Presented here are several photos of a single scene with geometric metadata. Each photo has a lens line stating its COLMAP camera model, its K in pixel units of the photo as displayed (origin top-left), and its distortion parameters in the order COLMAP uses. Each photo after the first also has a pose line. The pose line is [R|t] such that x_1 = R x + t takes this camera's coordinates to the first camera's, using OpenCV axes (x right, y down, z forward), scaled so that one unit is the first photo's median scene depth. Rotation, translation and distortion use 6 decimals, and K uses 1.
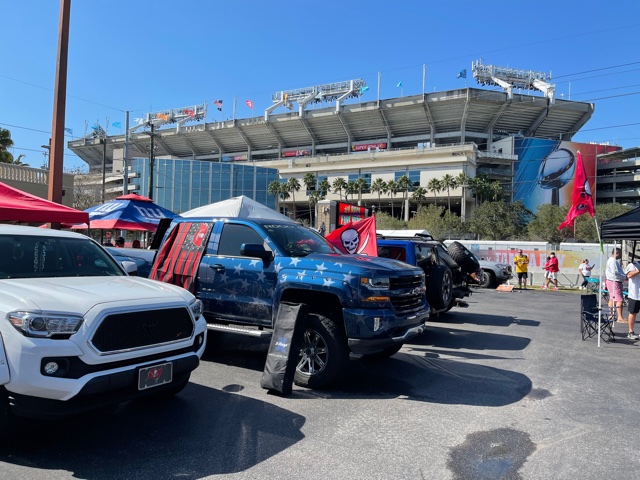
lens RADIAL K [[475.7, 0, 318.3], [0, 475.7, 242.6], [0, 0, 1]] dist [0.052701, -0.072180]
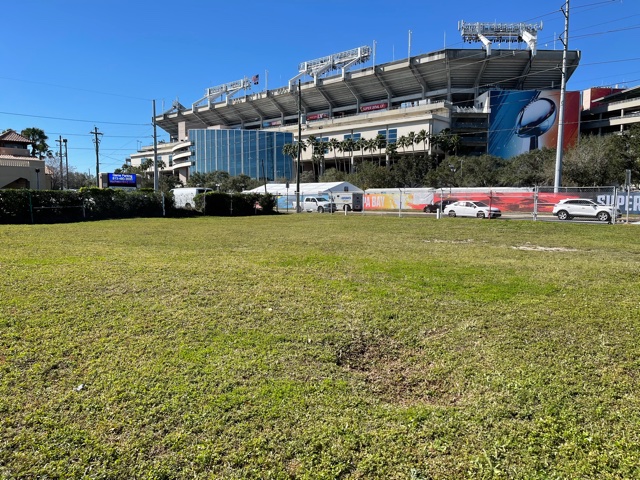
lens RADIAL K [[475.7, 0, 318.8], [0, 475.7, 240.0], [0, 0, 1]] dist [0.052701, -0.072180]
pose [[0.971747, -0.006488, -0.235934, 0.270486], [0.028056, 0.995710, 0.088175, 0.008972], [0.234350, -0.092303, 0.967760, -0.167799]]
